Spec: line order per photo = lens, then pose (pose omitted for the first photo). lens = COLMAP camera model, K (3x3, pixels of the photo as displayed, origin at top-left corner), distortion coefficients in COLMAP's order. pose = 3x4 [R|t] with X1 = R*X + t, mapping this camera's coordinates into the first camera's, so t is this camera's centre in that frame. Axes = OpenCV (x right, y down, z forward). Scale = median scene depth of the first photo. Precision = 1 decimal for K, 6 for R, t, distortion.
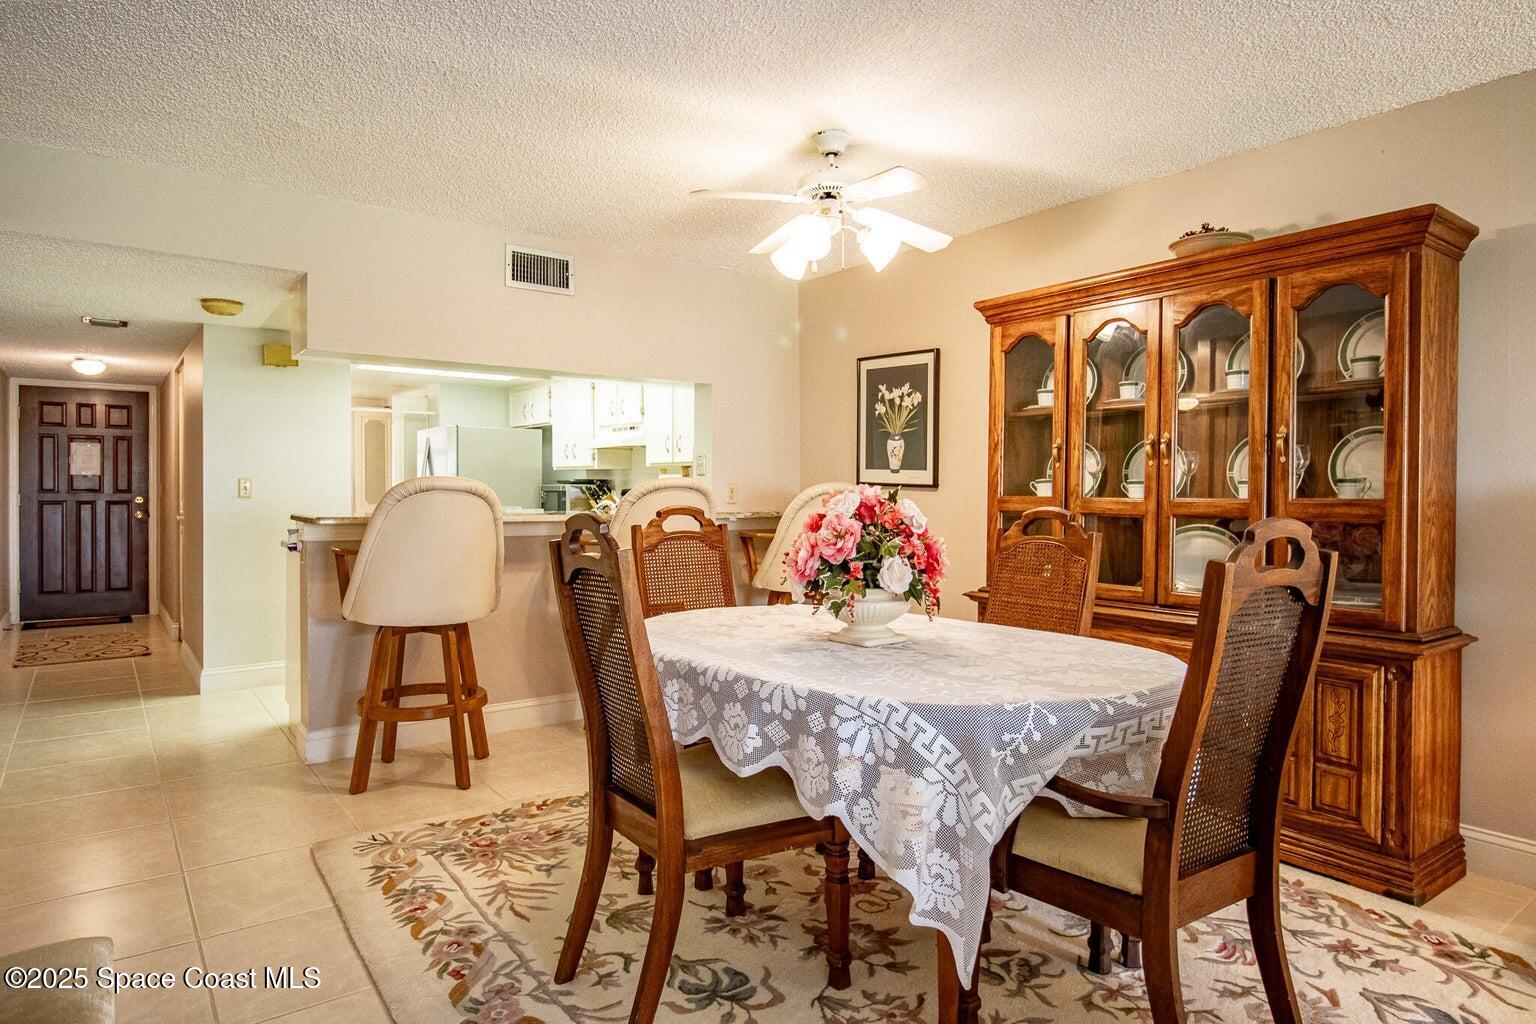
lens RADIAL K [[884.0, 0, 771.5], [0, 884.0, 510.9], [0, 0, 1]] dist [0.005806, 0.000547]
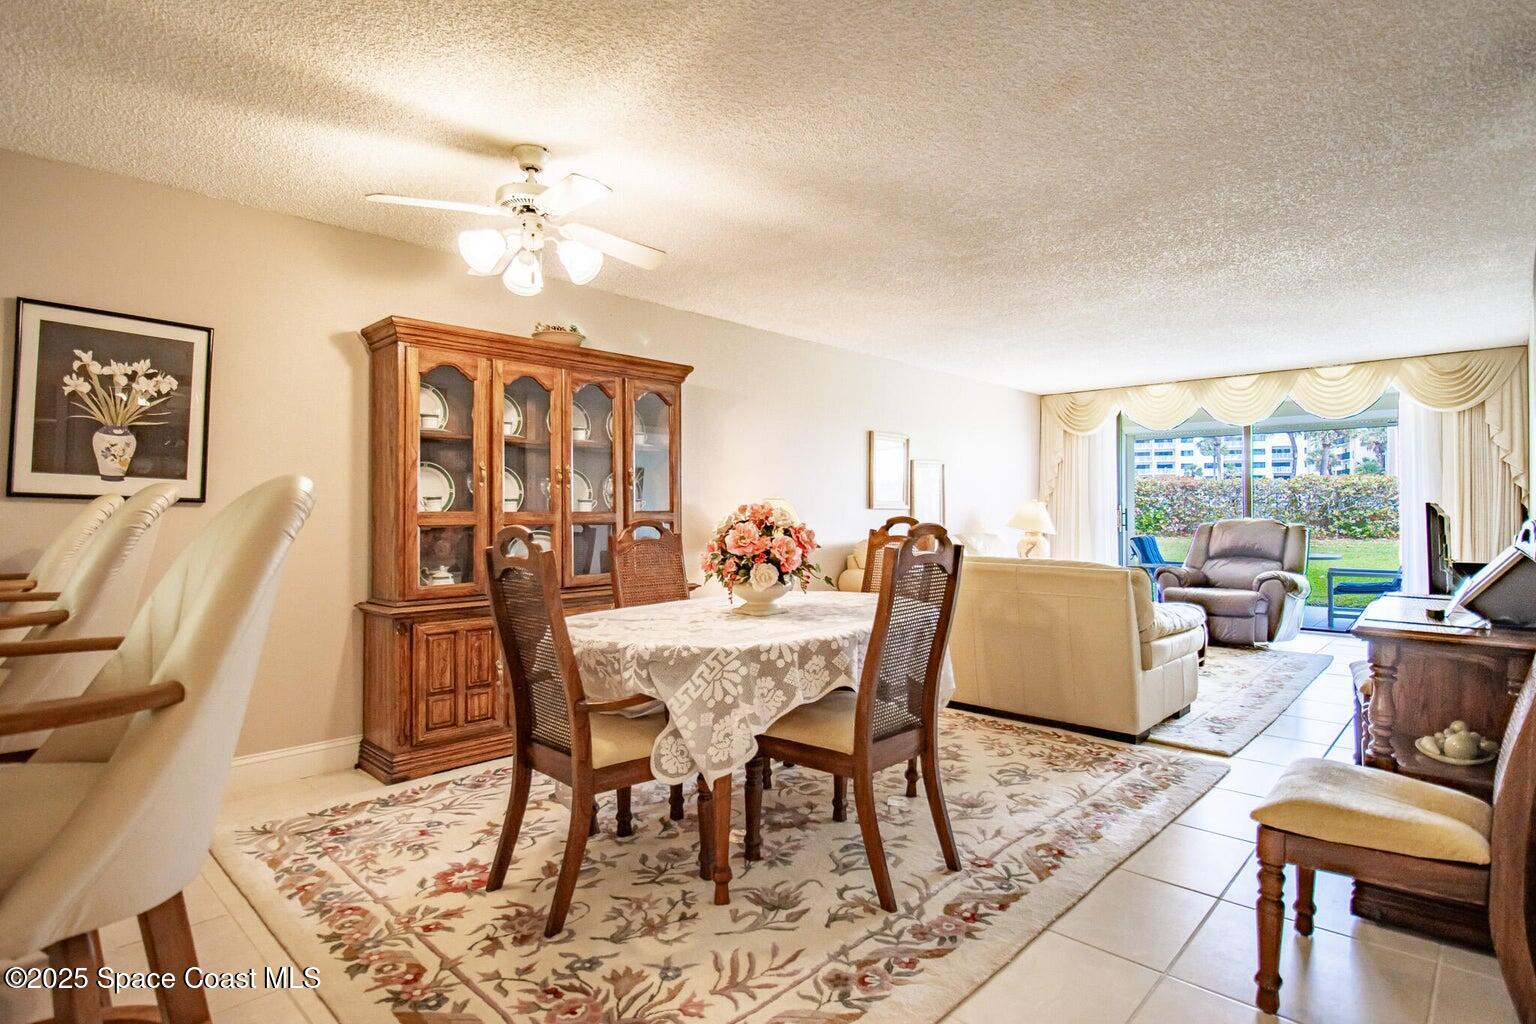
lens RADIAL K [[778.1, 0, 772.8], [0, 778.1, 506.8], [0, 0, 1]] dist [-0.006794, -0.000982]
pose [[-0.158562, 0.001984, 0.987347, -0.753538], [0.023604, 0.999720, 0.001782, -0.014825], [-0.987067, 0.023588, -0.158564, 0.787768]]
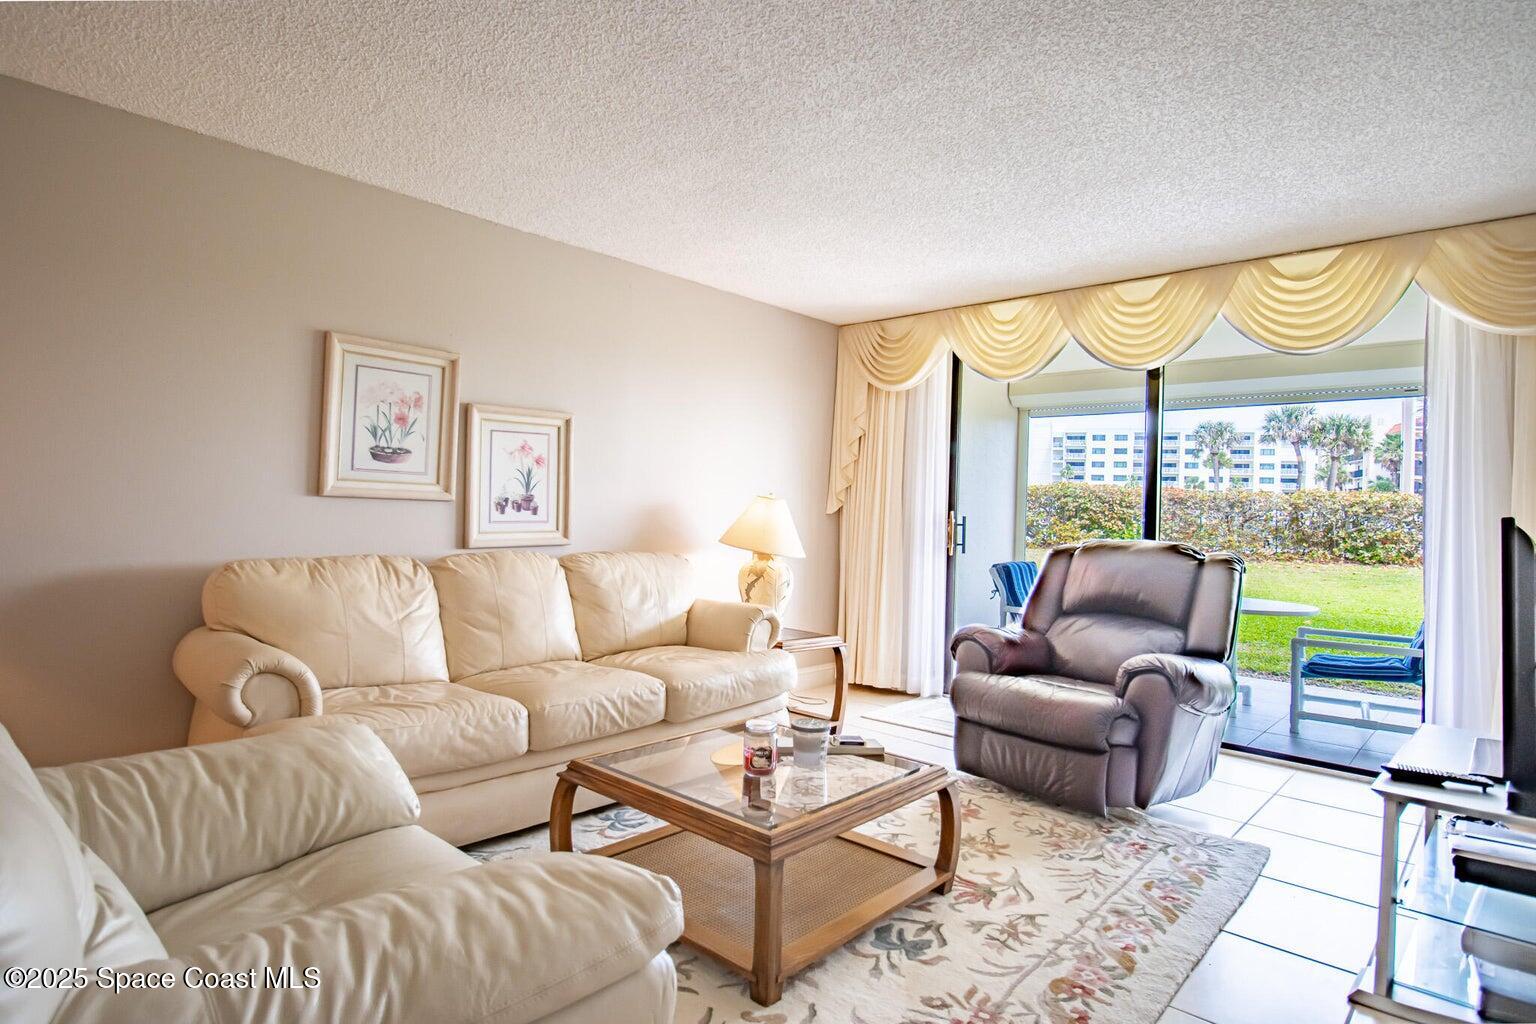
lens RADIAL K [[828.9, 0, 770.4], [0, 828.9, 504.6], [0, 0, 1]] dist [0.003235, 0.000549]
pose [[-0.179321, 0.001839, 0.983789, -0.453385], [-0.007841, 0.999964, -0.003298, -0.006277], [-0.983759, -0.008306, -0.179300, 0.458244]]
